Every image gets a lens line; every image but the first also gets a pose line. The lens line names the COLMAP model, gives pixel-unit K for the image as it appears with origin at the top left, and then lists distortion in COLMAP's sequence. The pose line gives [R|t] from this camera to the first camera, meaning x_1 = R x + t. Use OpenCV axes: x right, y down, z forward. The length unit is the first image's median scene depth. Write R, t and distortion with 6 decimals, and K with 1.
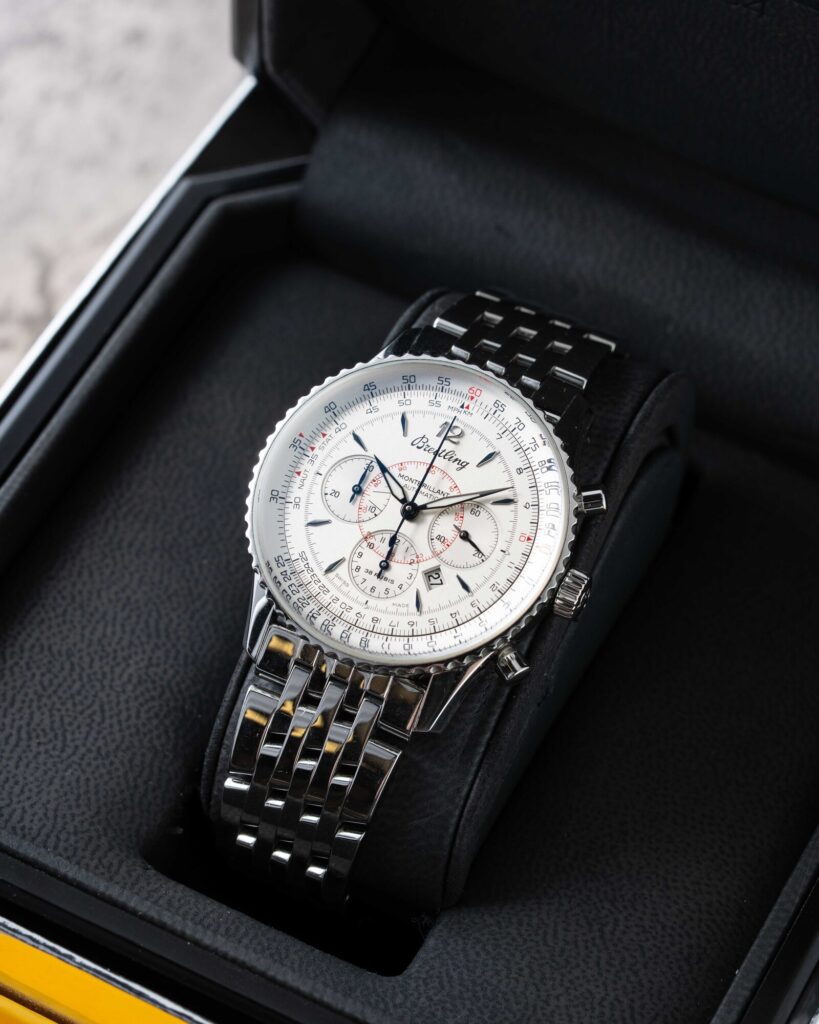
lens RADIAL K [[4112.2, 0, 409.5], [0, 4112.2, 512.0], [0, 0, 1]] dist [0.002708, -0.777947]
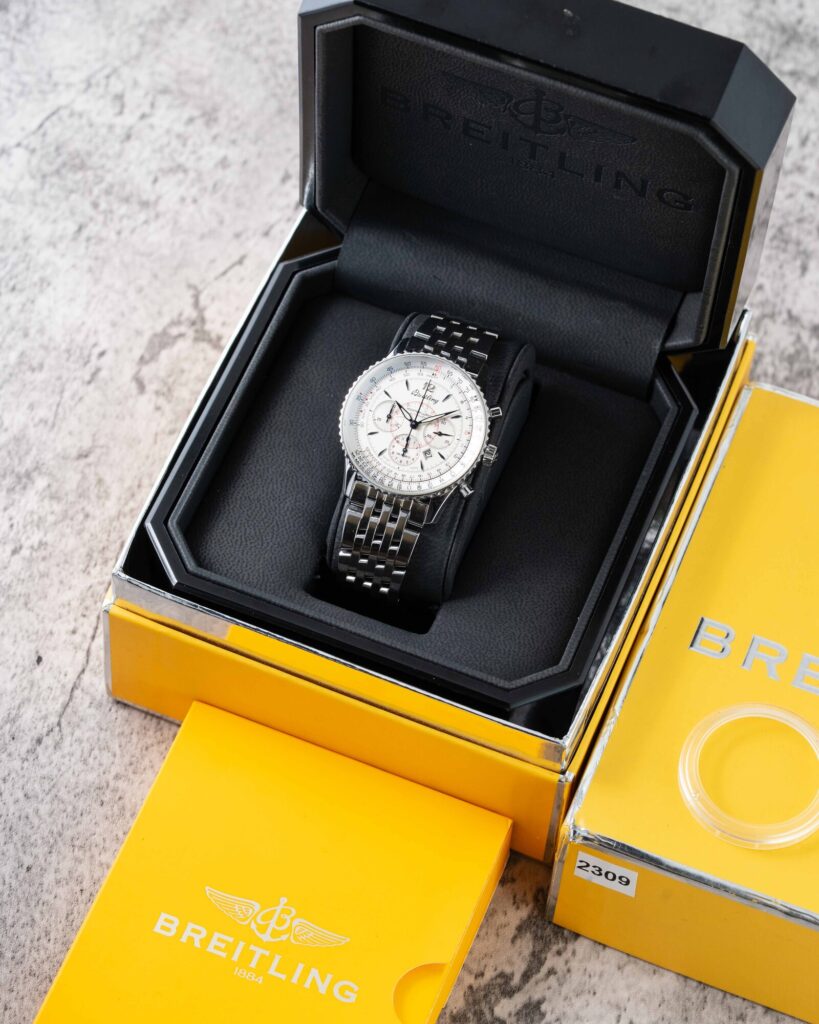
lens RADIAL K [[4112.2, 0, 409.5], [0, 4112.2, 512.0], [0, 0, 1]] dist [0.002708, -0.777947]
pose [[0.994599, -0.089250, 0.052993, -0.122600], [0.084220, 0.992322, 0.090573, -0.152702], [-0.060670, -0.085621, 0.994479, -1.190031]]
